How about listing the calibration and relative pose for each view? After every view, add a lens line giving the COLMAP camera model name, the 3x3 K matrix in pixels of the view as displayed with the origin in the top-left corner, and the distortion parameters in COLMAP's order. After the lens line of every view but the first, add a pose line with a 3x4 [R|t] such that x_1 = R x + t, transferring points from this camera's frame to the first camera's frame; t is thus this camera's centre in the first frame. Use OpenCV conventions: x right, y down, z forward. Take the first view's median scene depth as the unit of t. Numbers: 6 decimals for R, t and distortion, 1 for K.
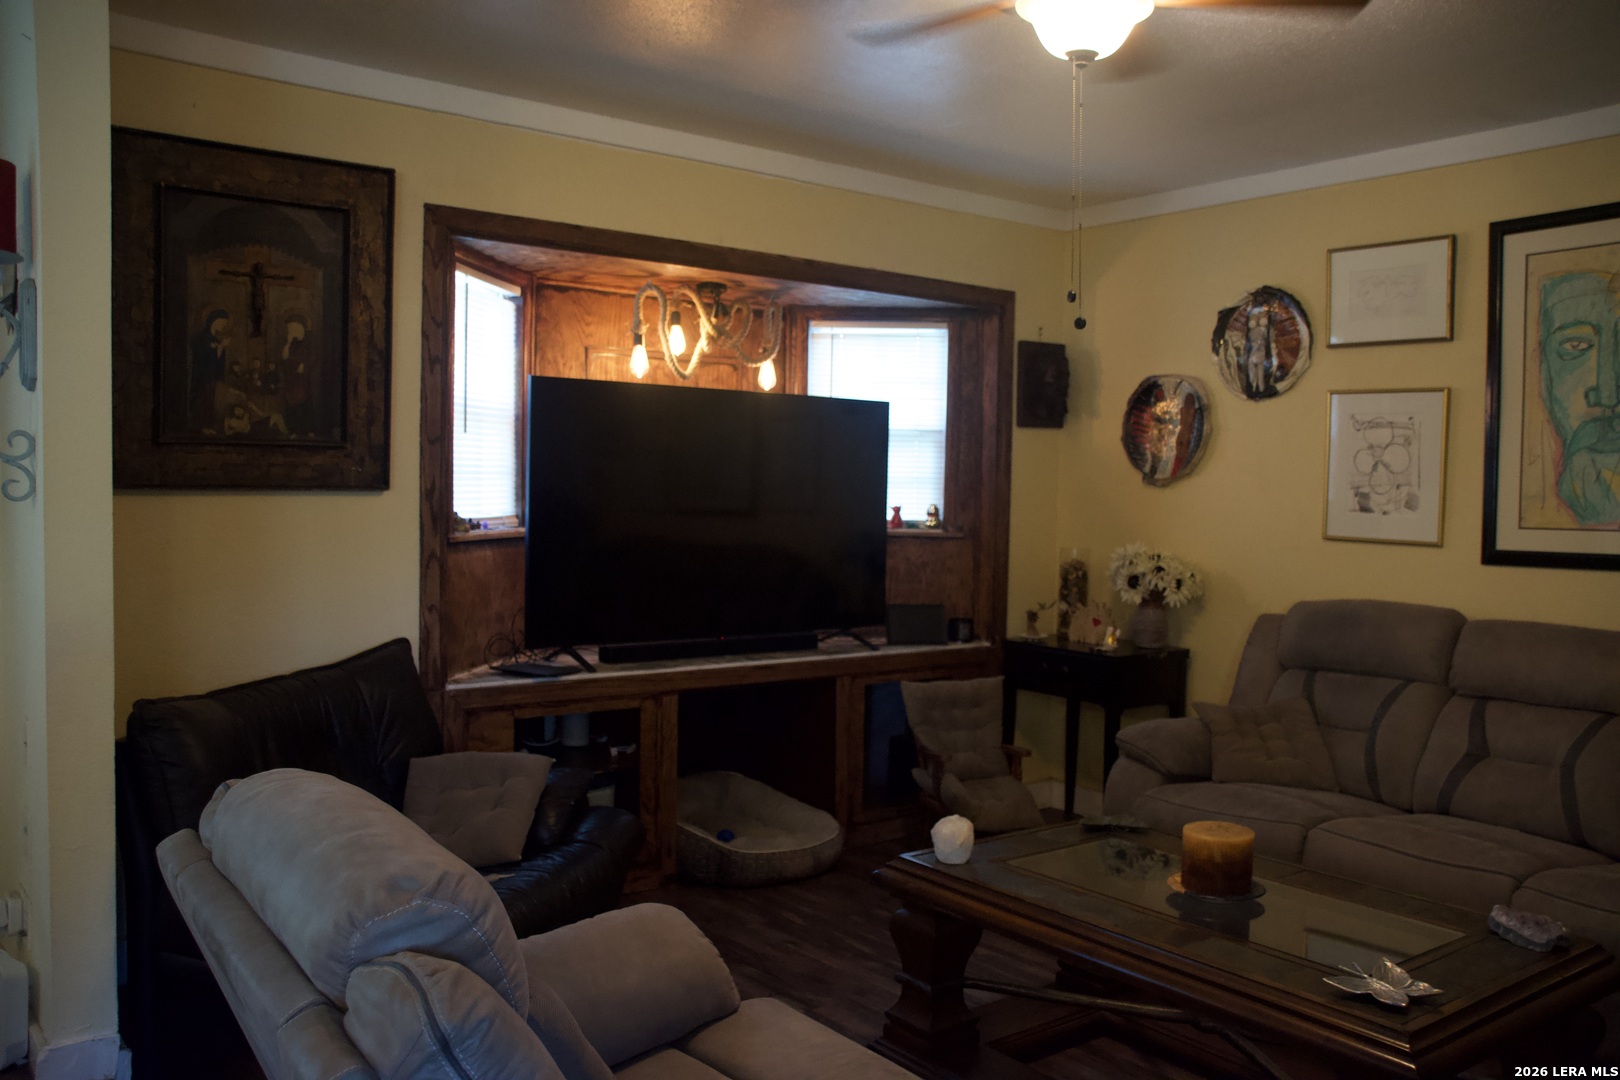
lens RADIAL K [[1362.1, 0, 806.1], [0, 1362.1, 544.2], [0, 0, 1]] dist [-0.093259, 0.114907]
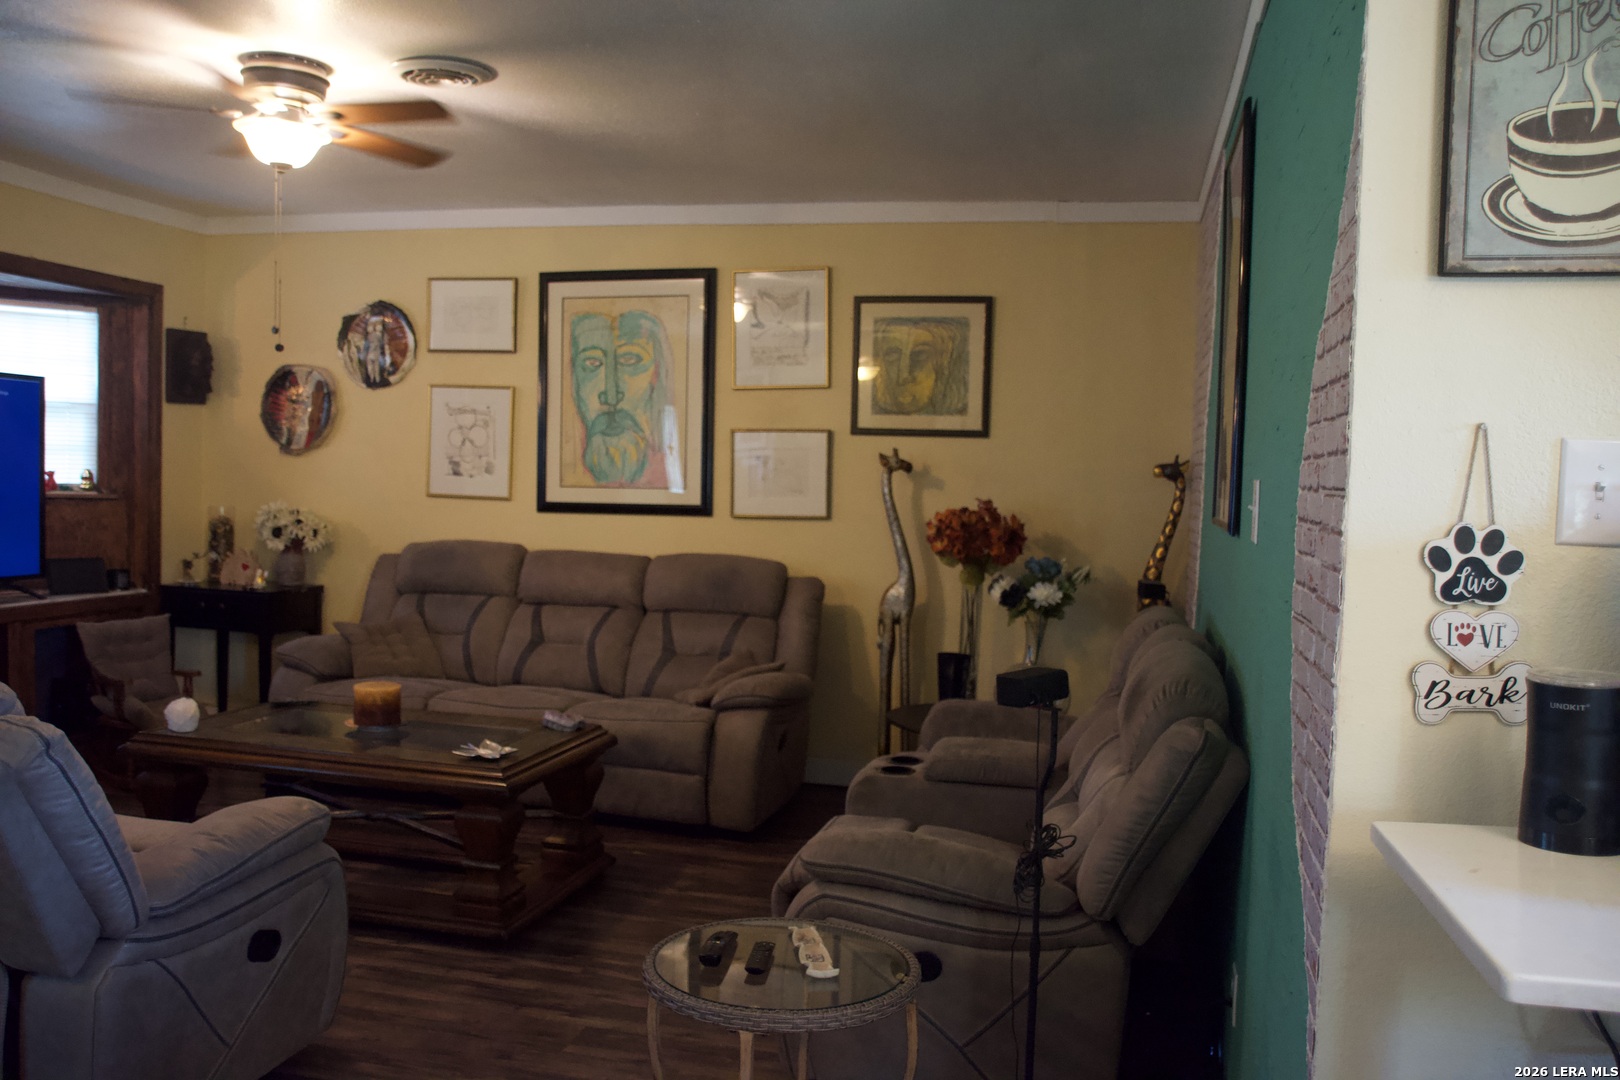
lens RADIAL K [[1362.1, 0, 816.7], [0, 1362.1, 539.9], [0, 0, 1]] dist [-0.093259, 0.114907]
pose [[0.786985, -0.027875, 0.616342, -0.135986], [0.013721, 0.999523, 0.027685, 0.007887], [-0.616820, -0.013331, 0.786991, -0.285773]]
